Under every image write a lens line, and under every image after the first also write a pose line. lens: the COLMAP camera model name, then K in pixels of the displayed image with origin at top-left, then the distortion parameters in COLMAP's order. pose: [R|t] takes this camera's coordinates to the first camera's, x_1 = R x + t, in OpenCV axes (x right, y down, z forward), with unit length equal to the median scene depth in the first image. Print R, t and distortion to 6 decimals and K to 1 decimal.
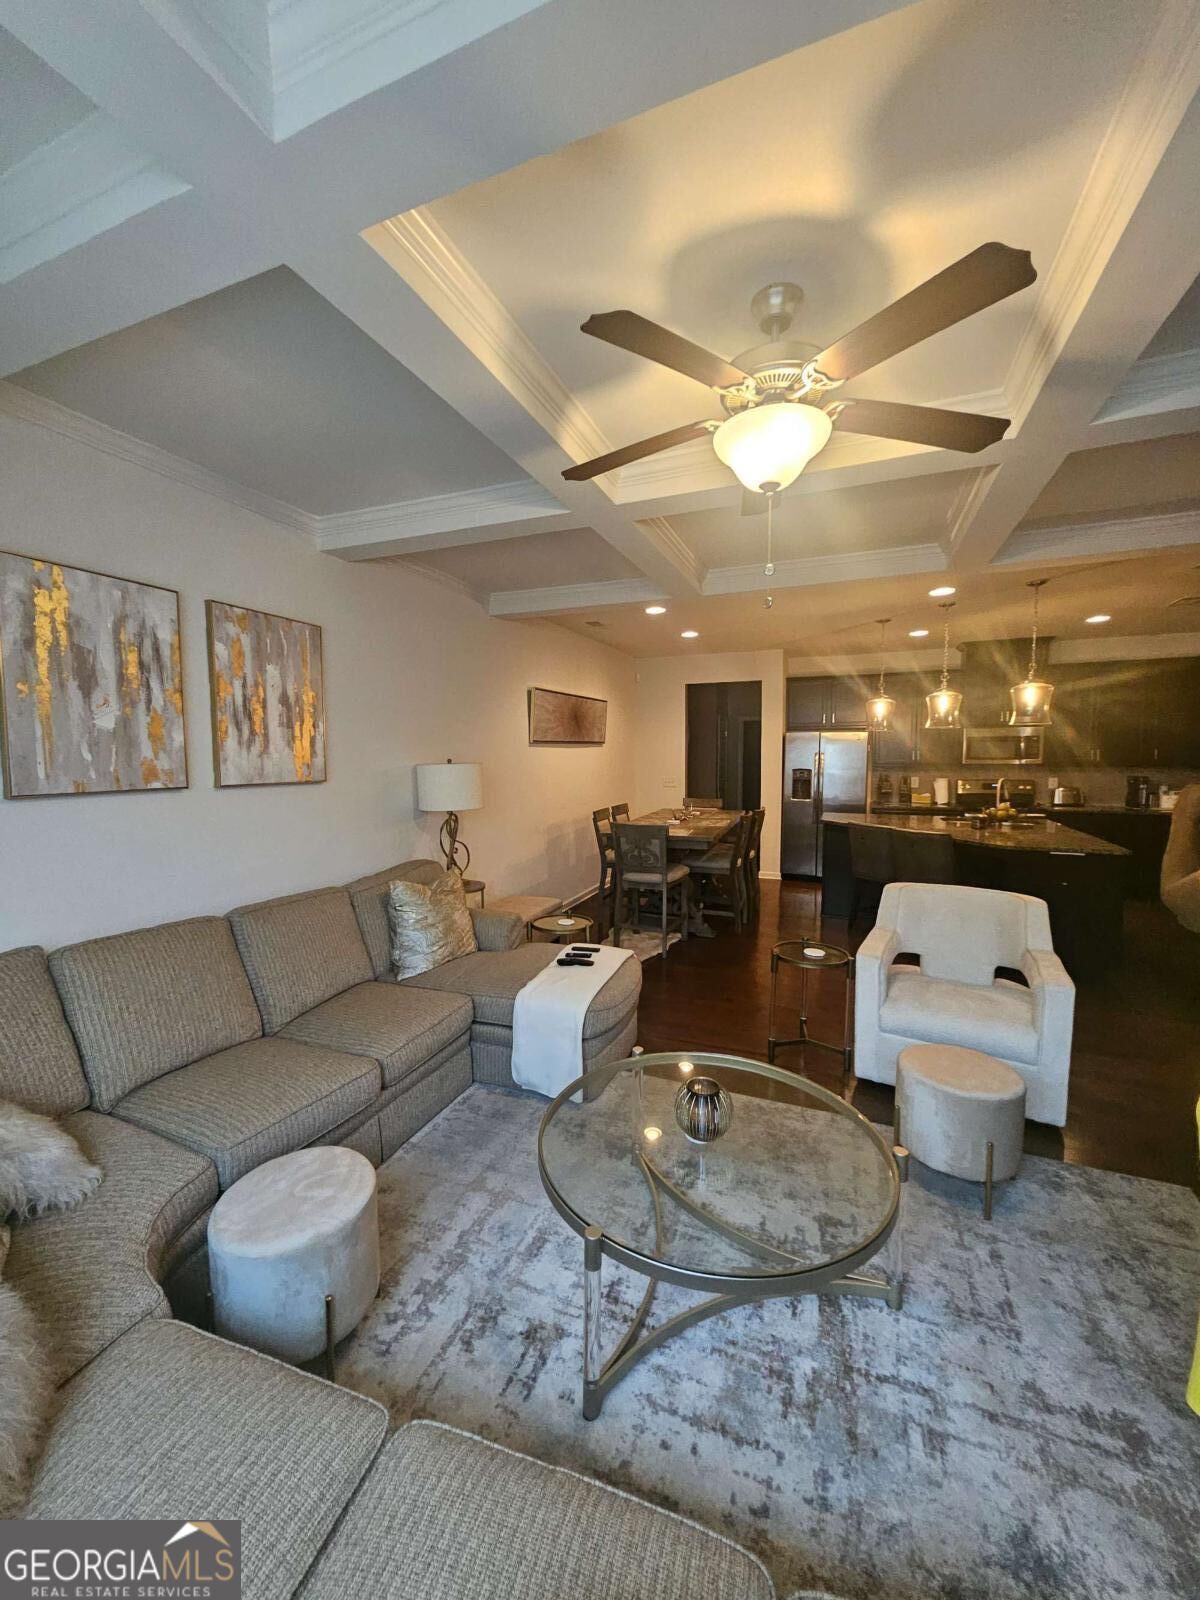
lens RADIAL K [[631.6, 0, 580.8], [0, 631.6, 800.3], [0, 0, 1]] dist [0.002934, 0.000607]
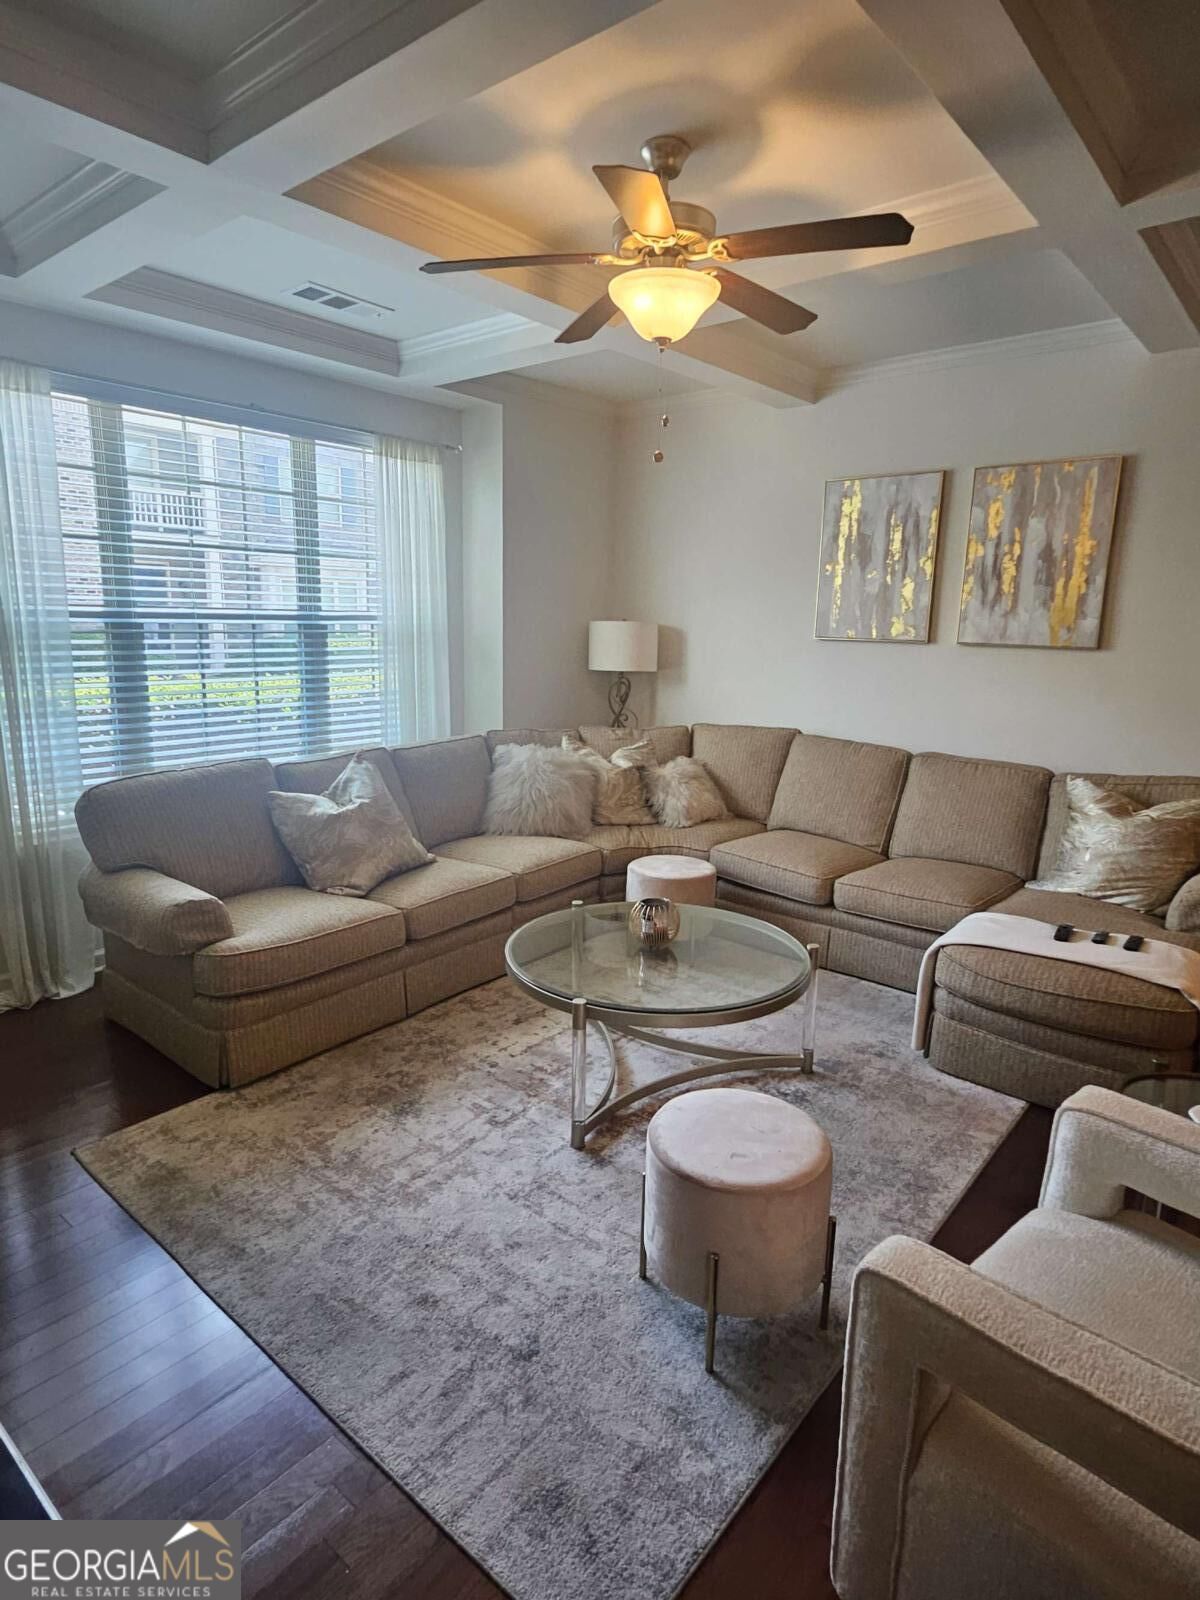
lens RADIAL K [[905.8, 0, 595.7], [0, 905.8, 793.9], [0, 0, 1]] dist [0.006998, 0.000907]
pose [[-0.294864, 0.186534, -0.937155, 1.257517], [-0.088879, 0.971155, 0.221266, -0.066305], [0.951397, 0.148537, -0.269780, 0.955895]]
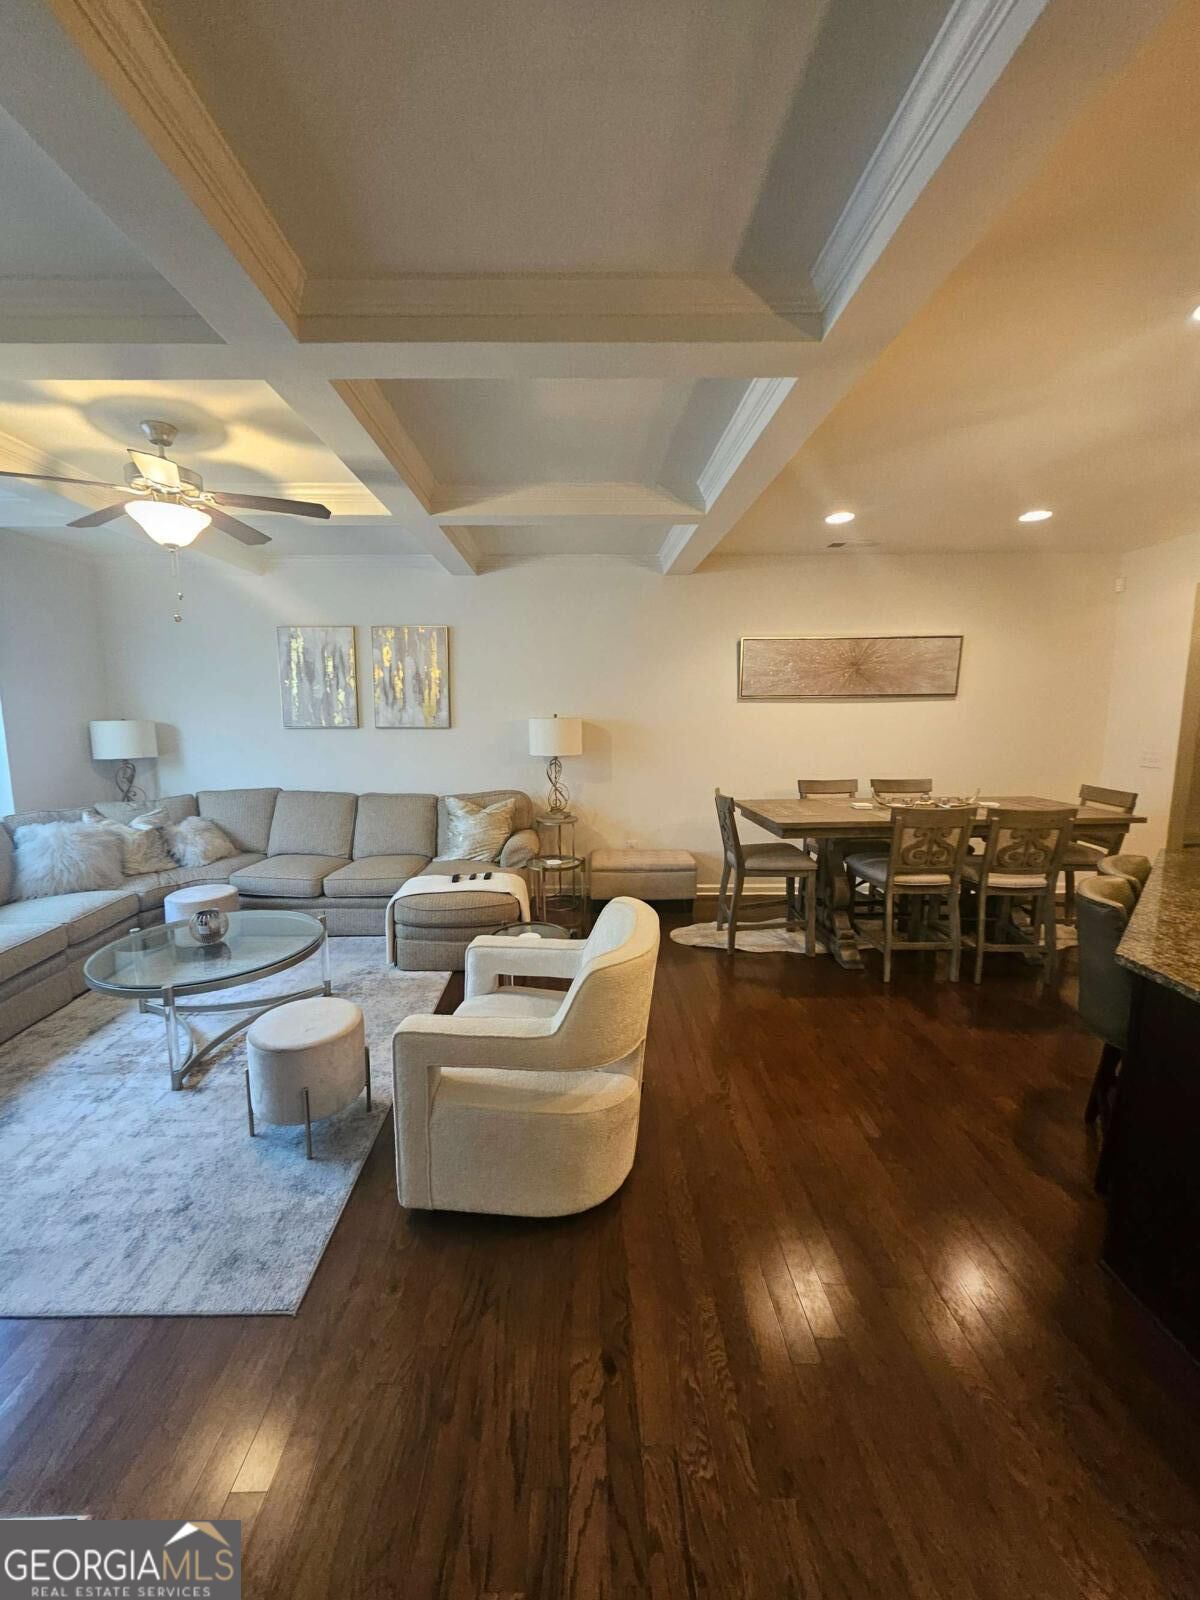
lens RADIAL K [[631.6, 0, 577.8], [0, 631.6, 788.6], [0, 0, 1]] dist [0.002934, 0.000607]
pose [[0.392965, 0.123573, -0.911212, 1.516389], [-0.067724, 0.992128, 0.105340, -0.087015], [0.917056, 0.020316, 0.398240, 0.893979]]
